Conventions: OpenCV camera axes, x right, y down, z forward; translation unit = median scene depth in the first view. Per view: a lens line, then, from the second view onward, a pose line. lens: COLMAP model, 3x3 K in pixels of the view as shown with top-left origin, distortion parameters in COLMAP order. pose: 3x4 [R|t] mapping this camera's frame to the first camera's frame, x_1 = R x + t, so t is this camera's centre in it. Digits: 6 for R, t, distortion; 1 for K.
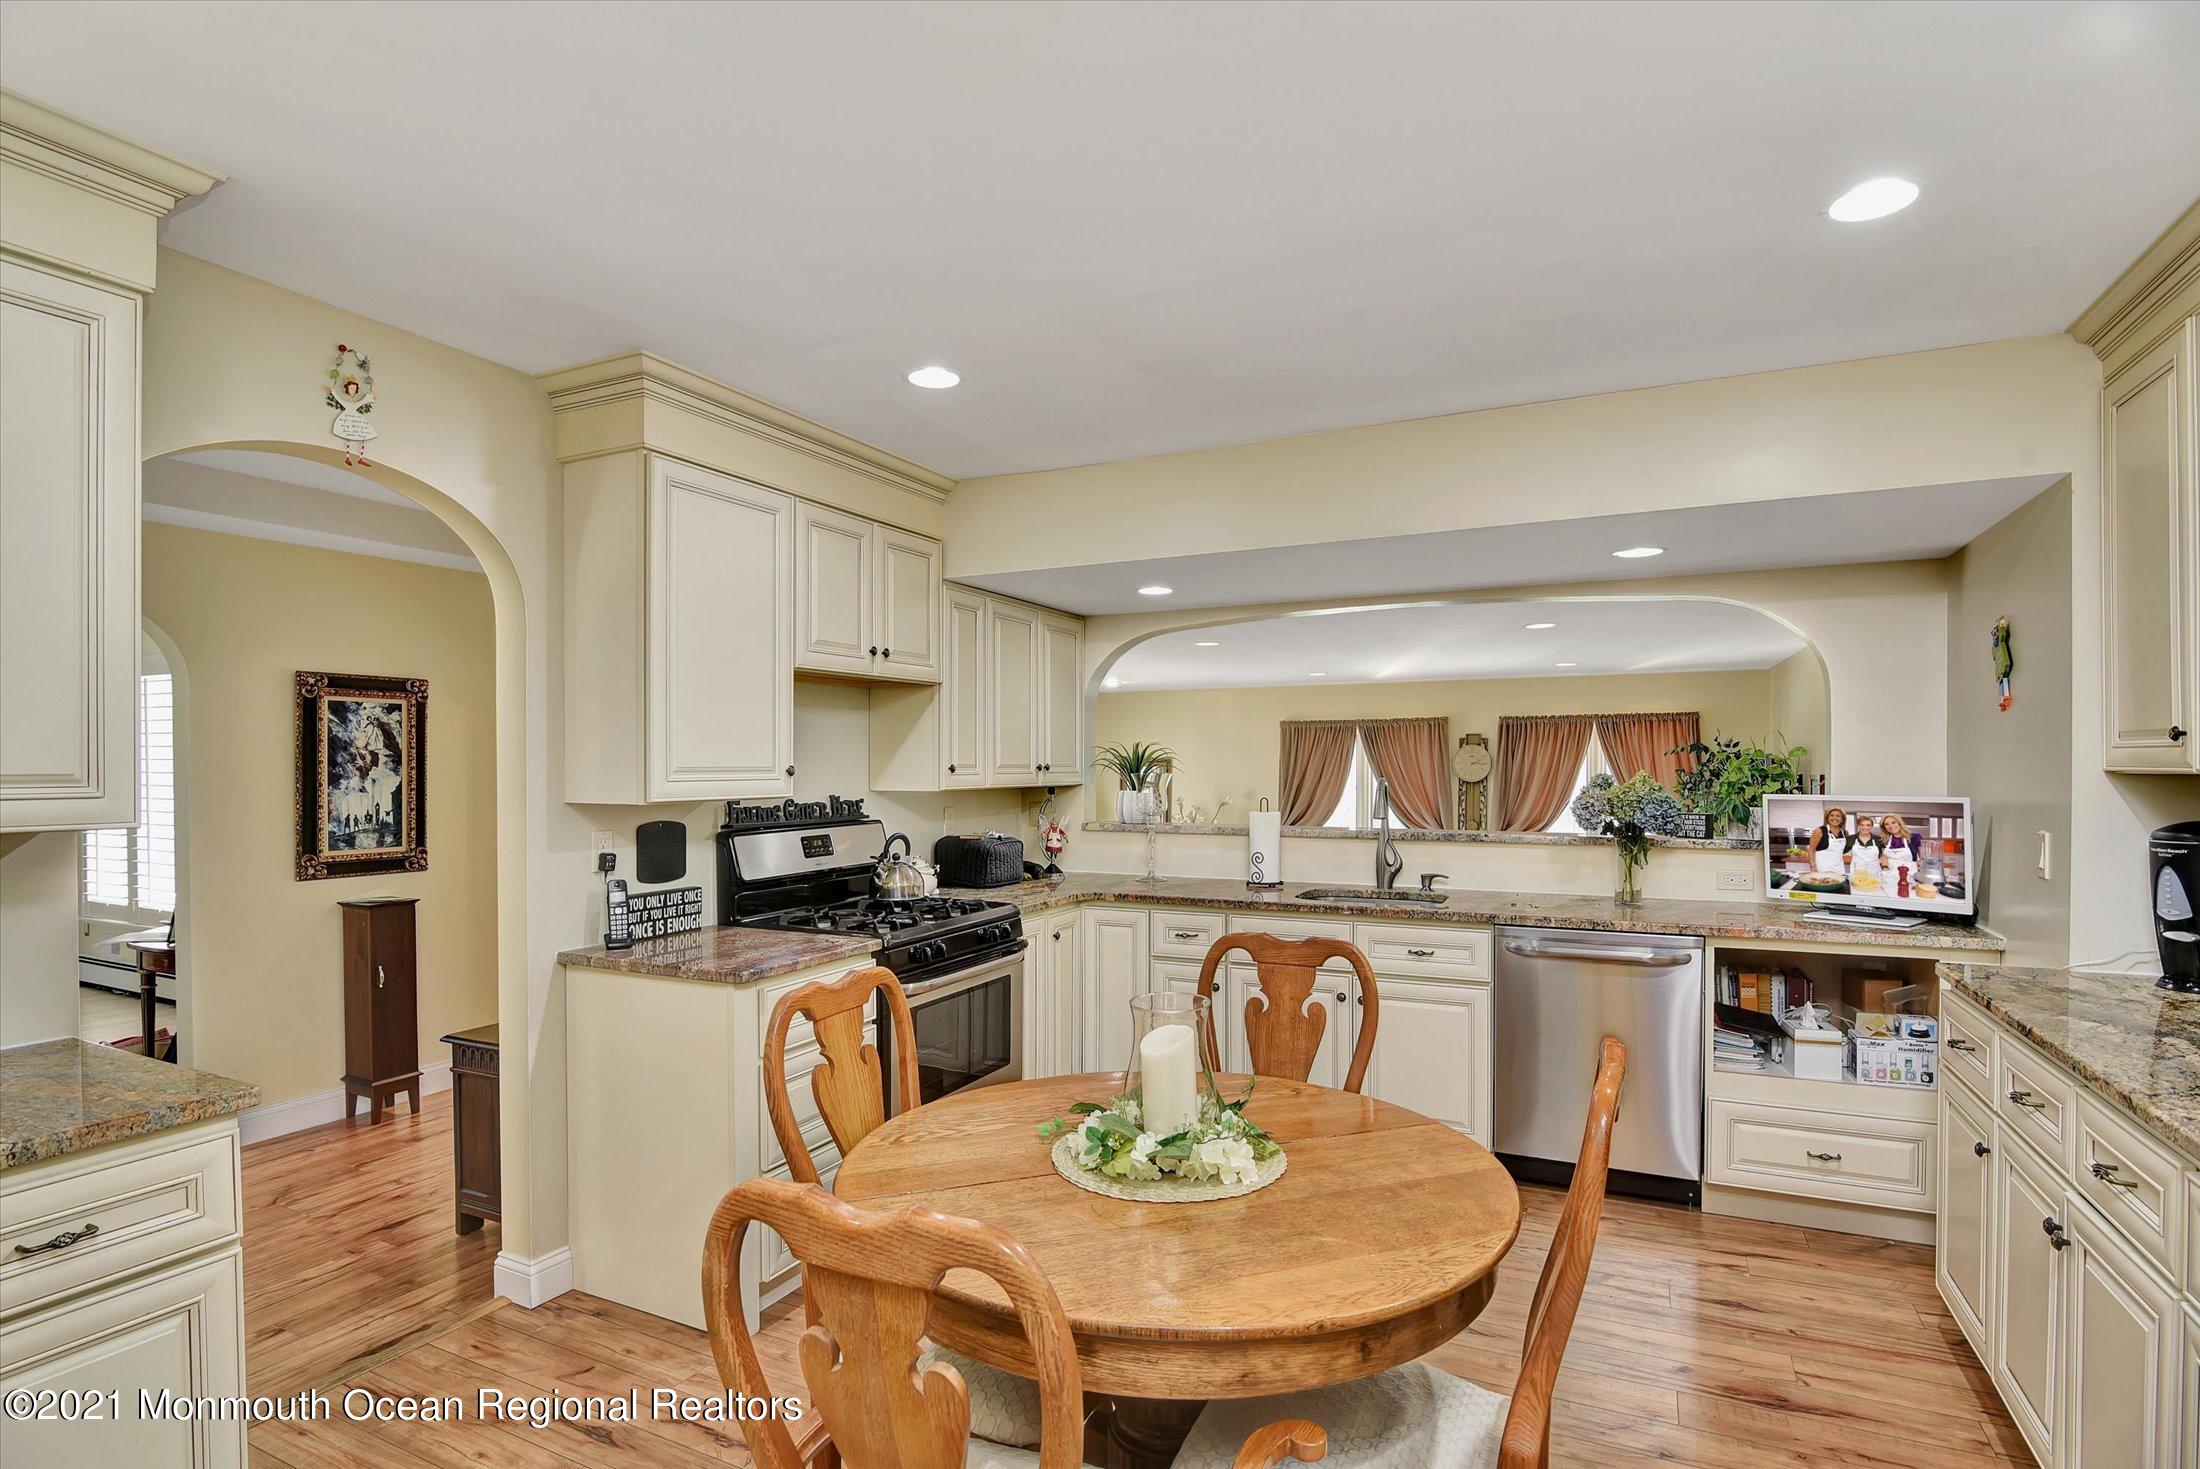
lens RADIAL K [[1111.3, 0, 1099.3], [0, 1111.3, 755.6], [0, 0, 1]] dist [0.003238, -0.004382]
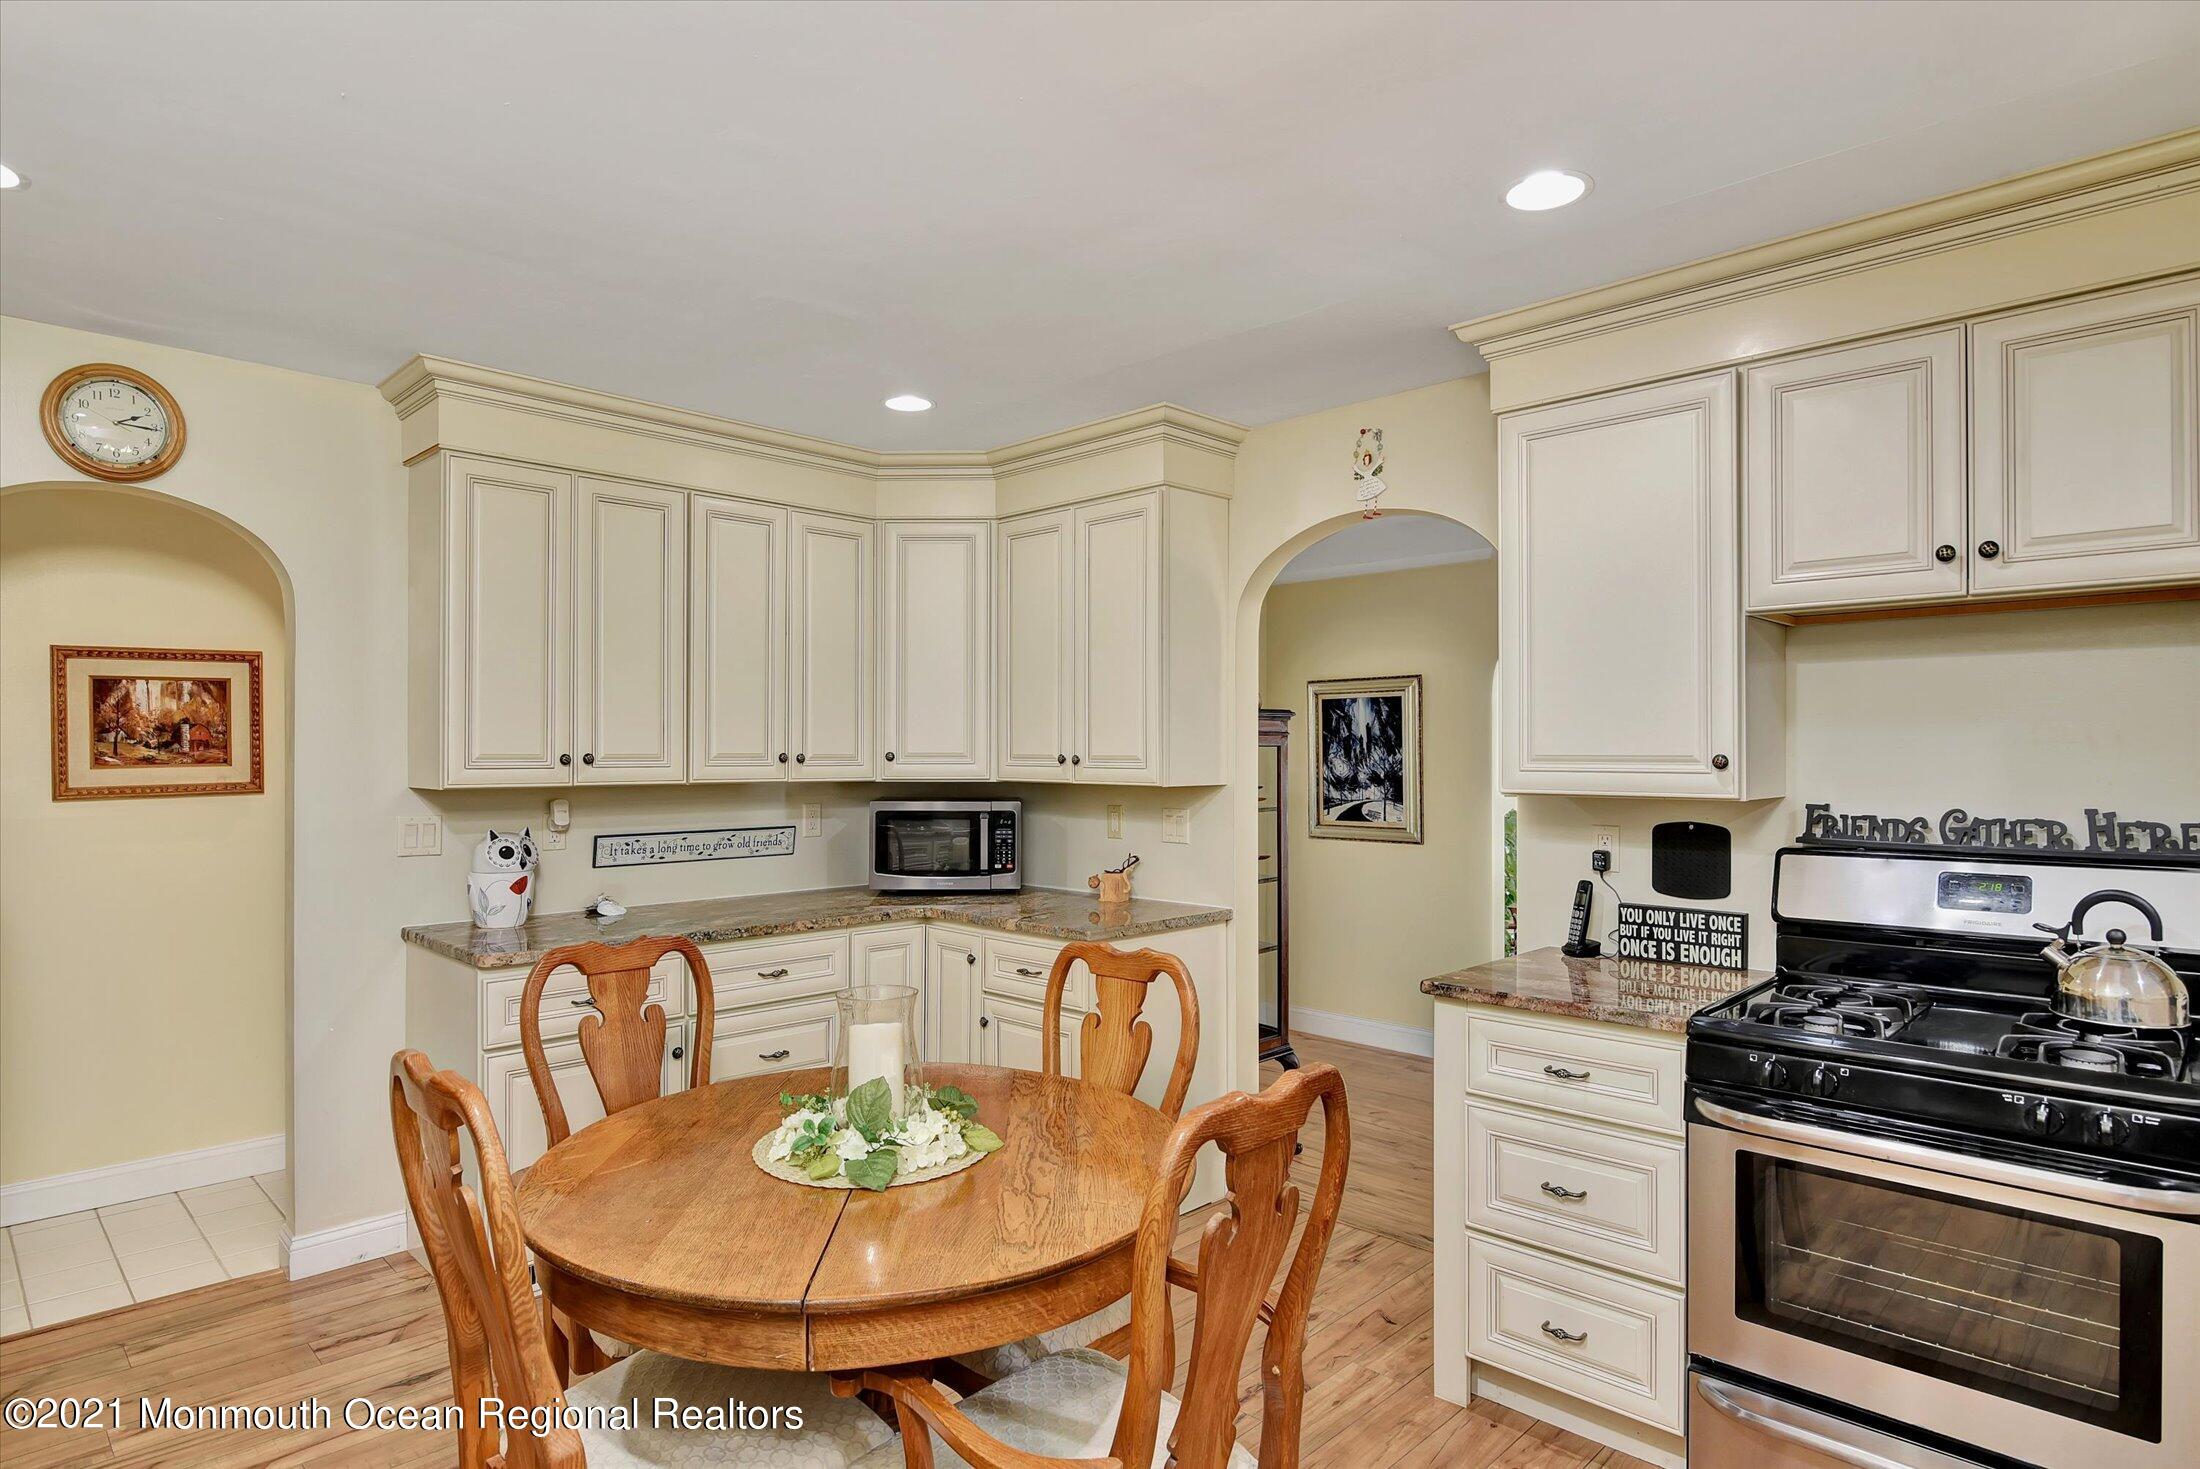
lens RADIAL K [[1246.5, 0, 1094.9], [0, 1246.5, 743.8], [0, 0, 1]] dist [-0.006507, -0.003047]
pose [[-0.343636, -0.002284, -0.939100, 0.627952], [0.004720, 0.999980, -0.004159, 0.003947], [0.939091, -0.005861, -0.343618, 0.946529]]
